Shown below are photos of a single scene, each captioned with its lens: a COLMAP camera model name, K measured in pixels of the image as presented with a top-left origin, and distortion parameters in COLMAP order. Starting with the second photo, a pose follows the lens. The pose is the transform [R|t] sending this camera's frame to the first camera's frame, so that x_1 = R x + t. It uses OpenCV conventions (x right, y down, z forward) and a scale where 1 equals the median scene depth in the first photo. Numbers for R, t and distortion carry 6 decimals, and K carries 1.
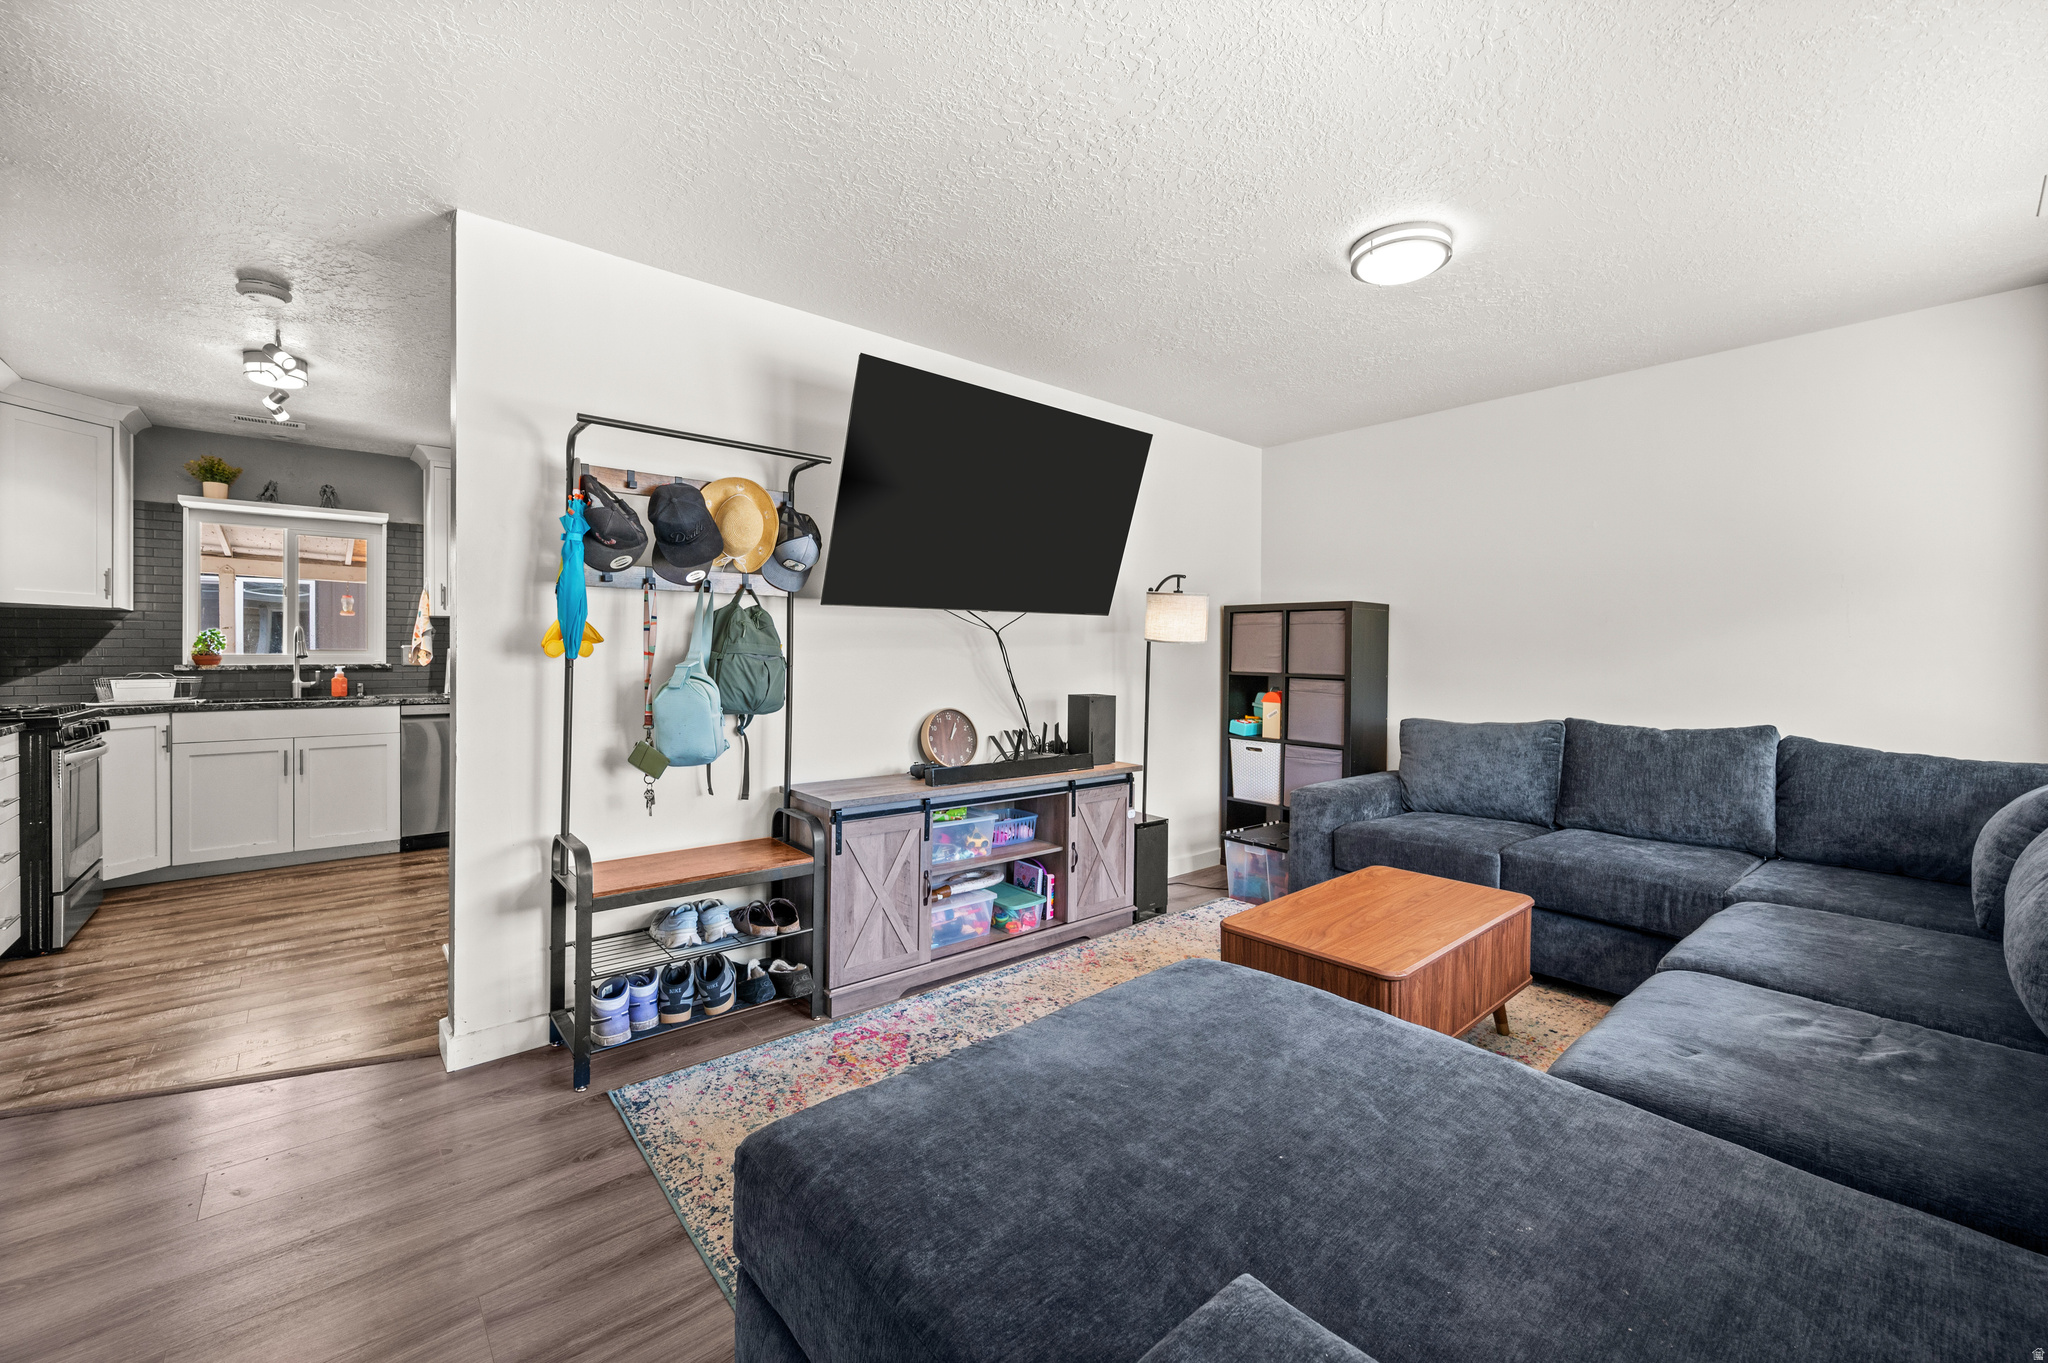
lens RADIAL K [[812.0, 0, 1025.8], [0, 812.0, 651.8], [0, 0, 1]] dist [0.001358, 0.000042]
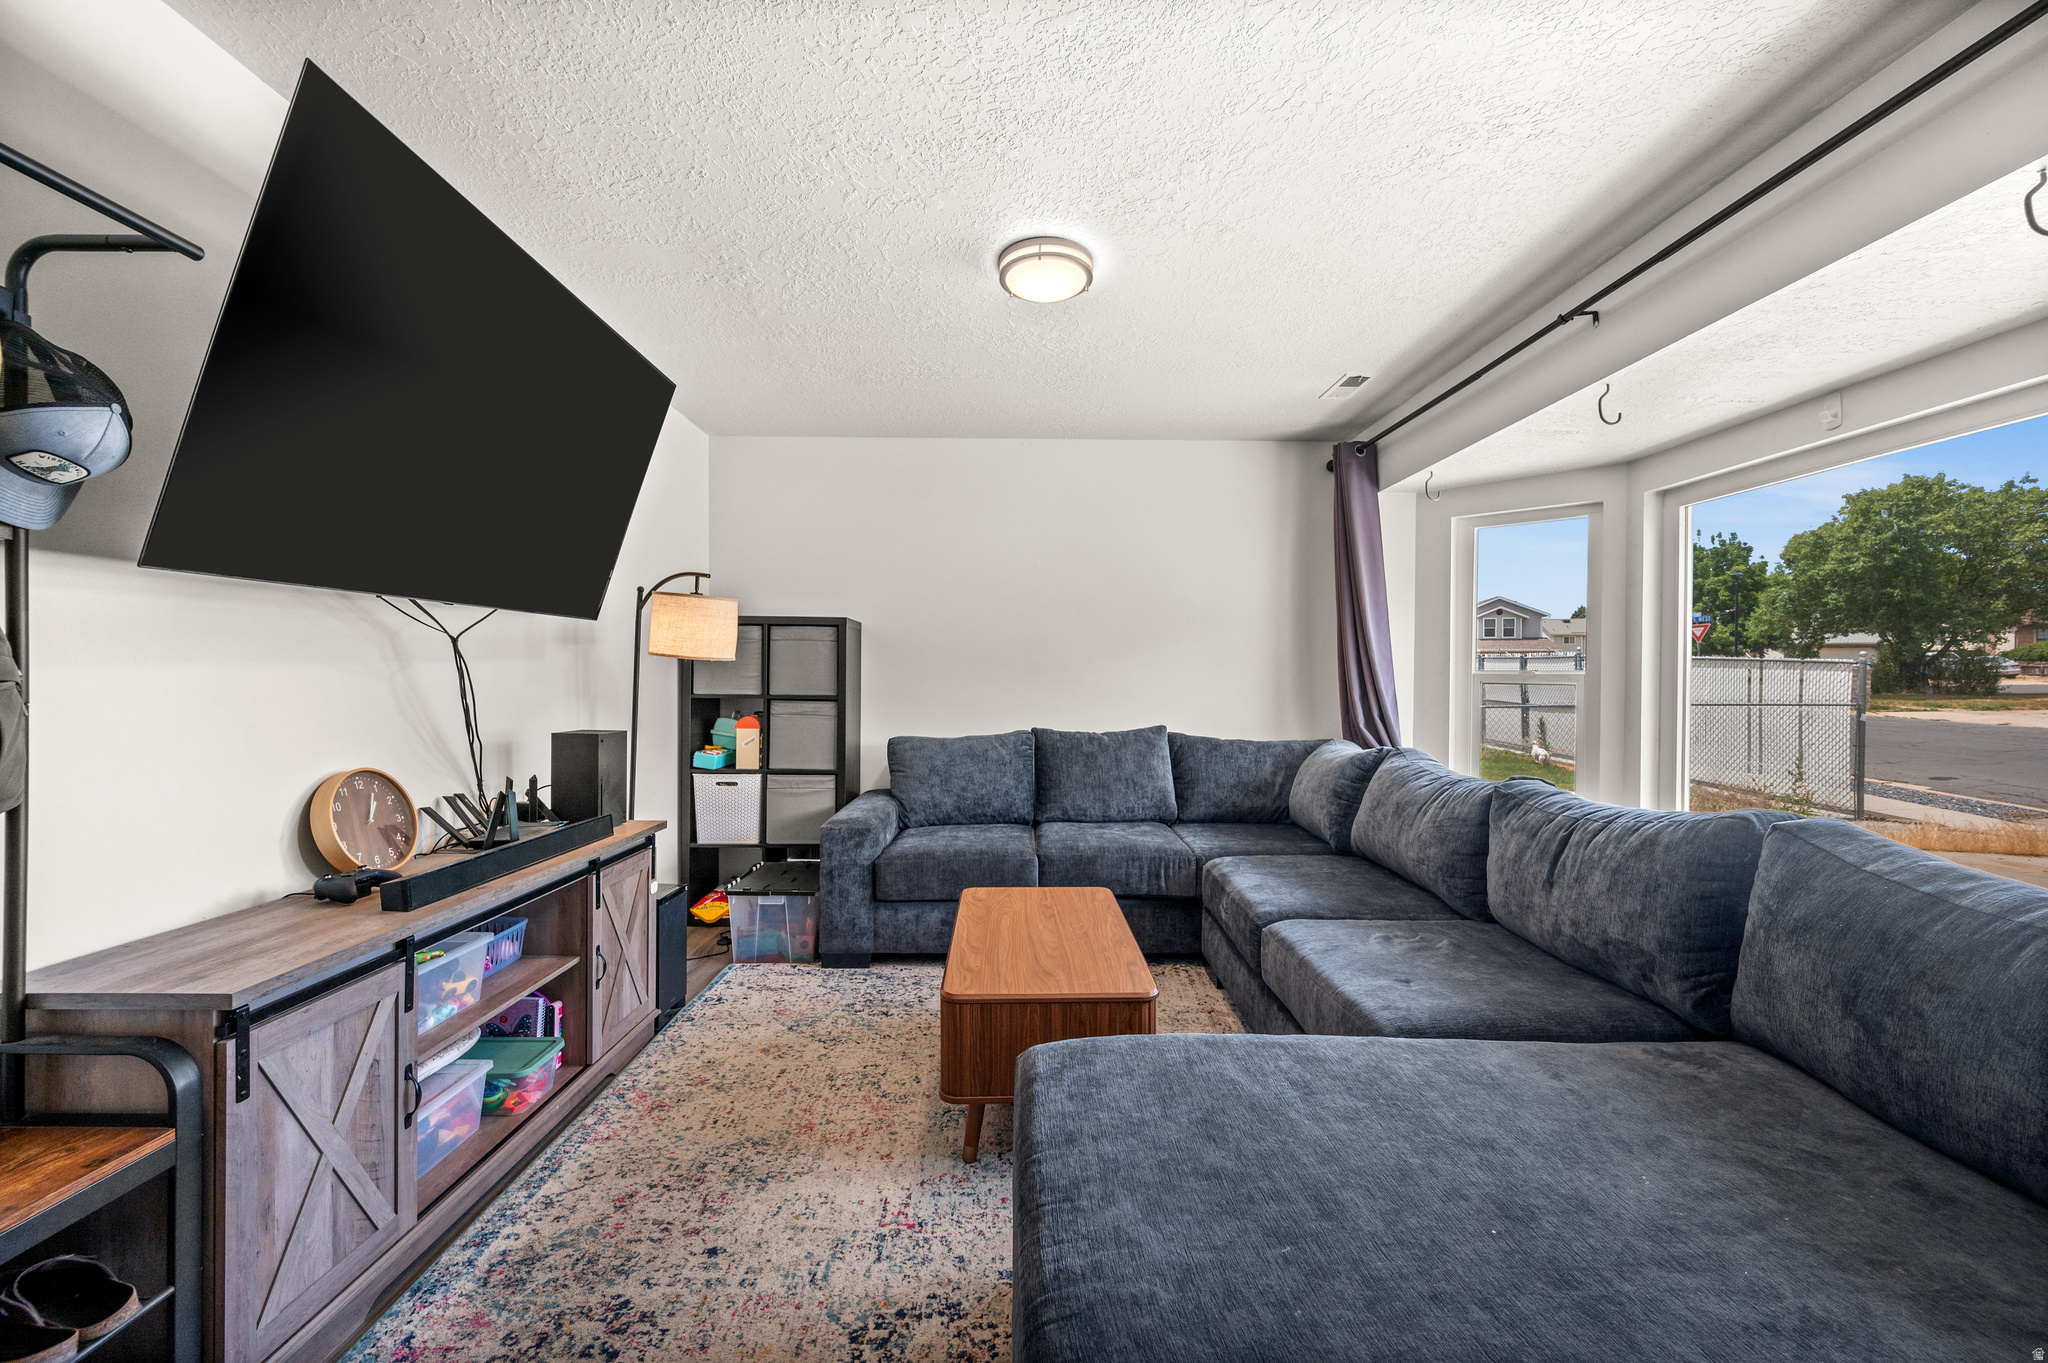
lens RADIAL K [[811.4, 0, 1024.0], [0, 811.4, 681.5], [0, 0, 1]] dist [-0.000530, -0.000064]
pose [[0.642772, -0.010148, 0.765990, -0.238797], [-0.000073, 0.999911, 0.013308, -0.000058], [-0.766058, -0.008610, 0.642714, 0.281707]]
